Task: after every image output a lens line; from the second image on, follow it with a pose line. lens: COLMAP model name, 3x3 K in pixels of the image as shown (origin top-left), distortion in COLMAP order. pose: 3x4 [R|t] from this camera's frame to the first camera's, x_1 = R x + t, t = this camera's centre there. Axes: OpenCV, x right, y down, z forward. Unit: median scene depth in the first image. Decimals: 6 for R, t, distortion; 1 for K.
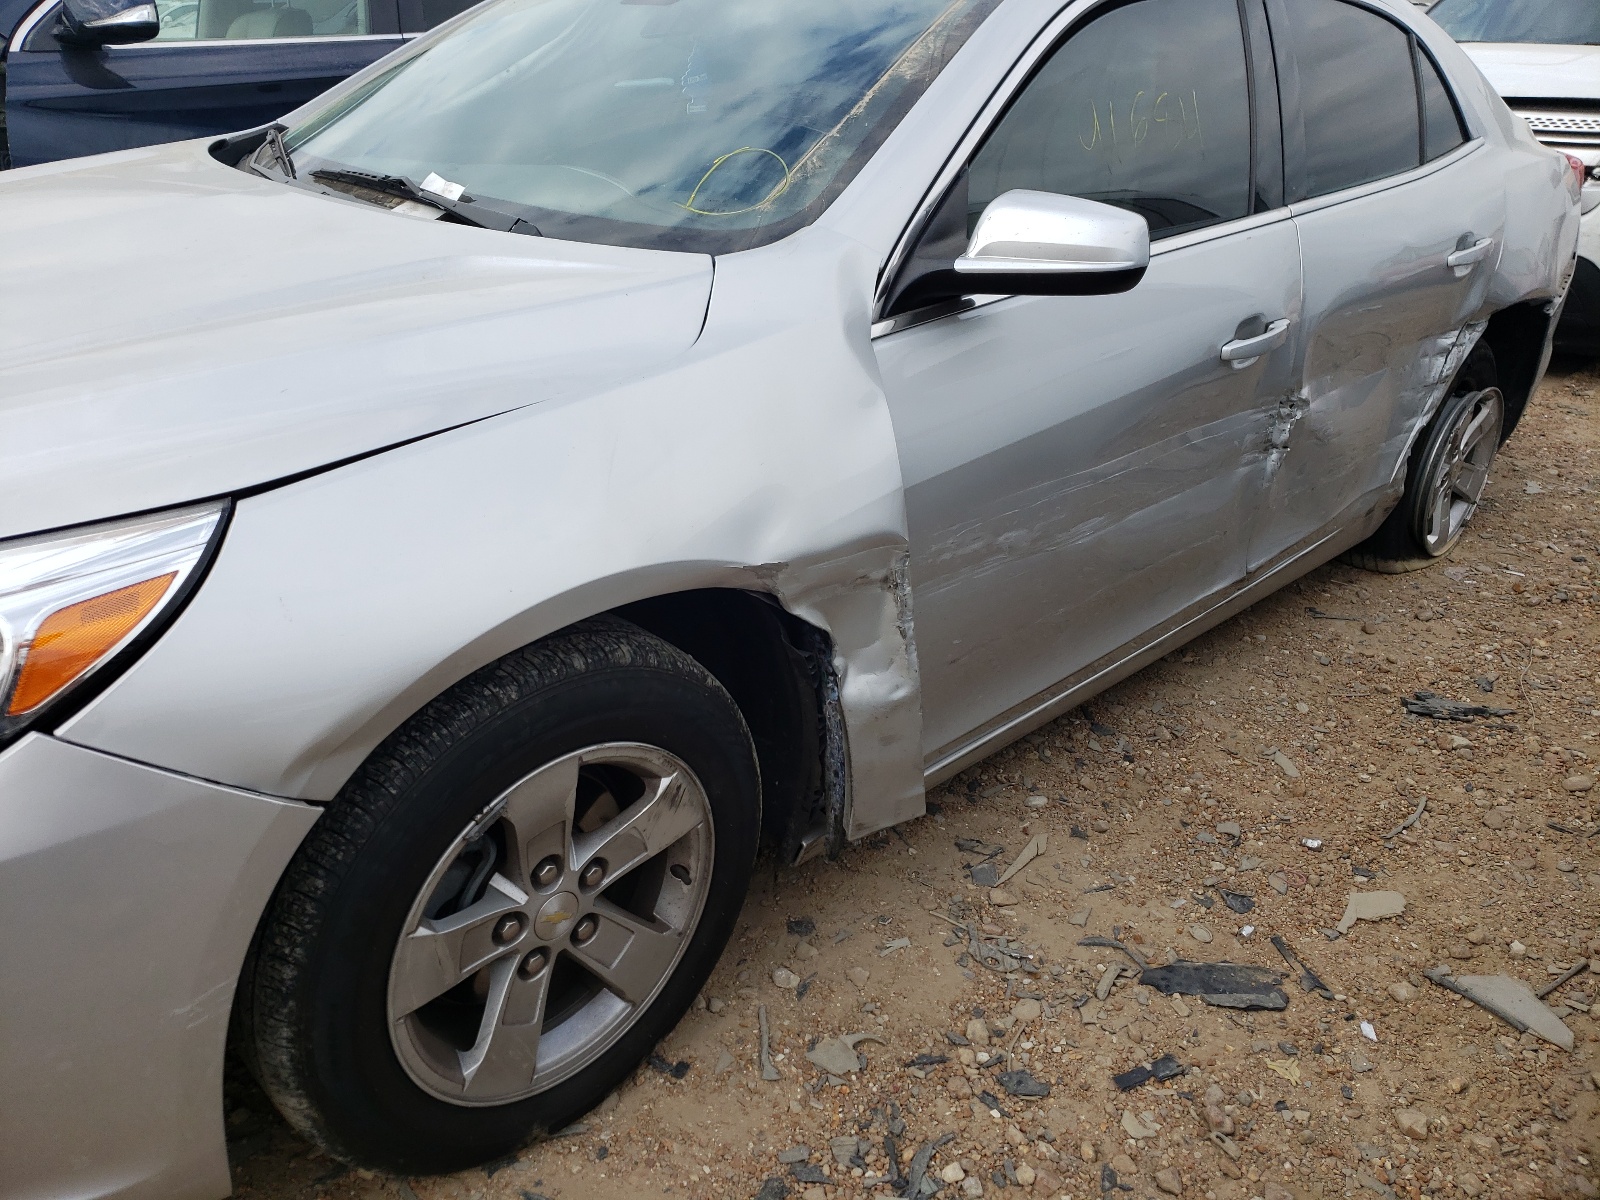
lens RADIAL K [[1221.8, 0, 801.4], [0, 1221.8, 573.1], [0, 0, 1]] dist [0.044228, -0.040351]
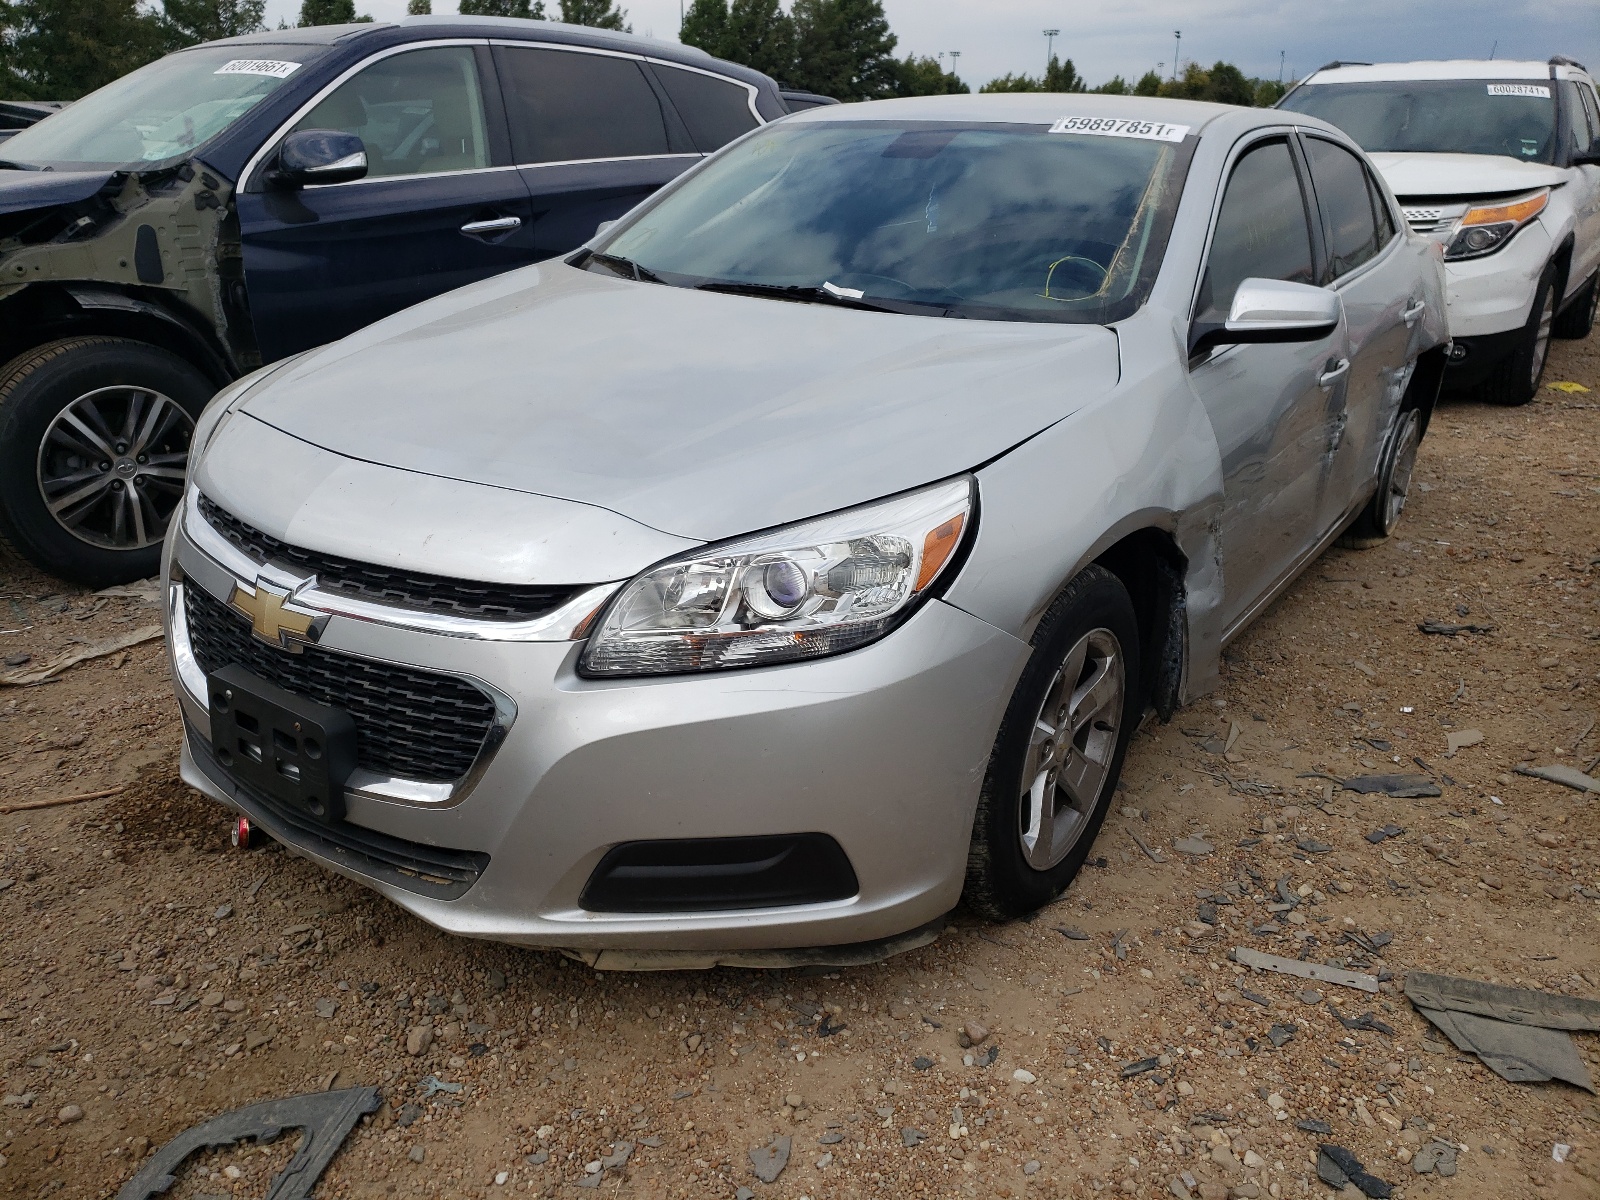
lens RADIAL K [[1207.1, 0, 800.0], [0, 1207.1, 600.0], [0, 0, 1]] dist [0.009640, 0.001824]
pose [[0.984991, -0.077404, 0.154275, -0.524349], [0.084521, 0.995614, -0.040109, 0.088351], [-0.150494, 0.052546, 0.987214, -0.330106]]
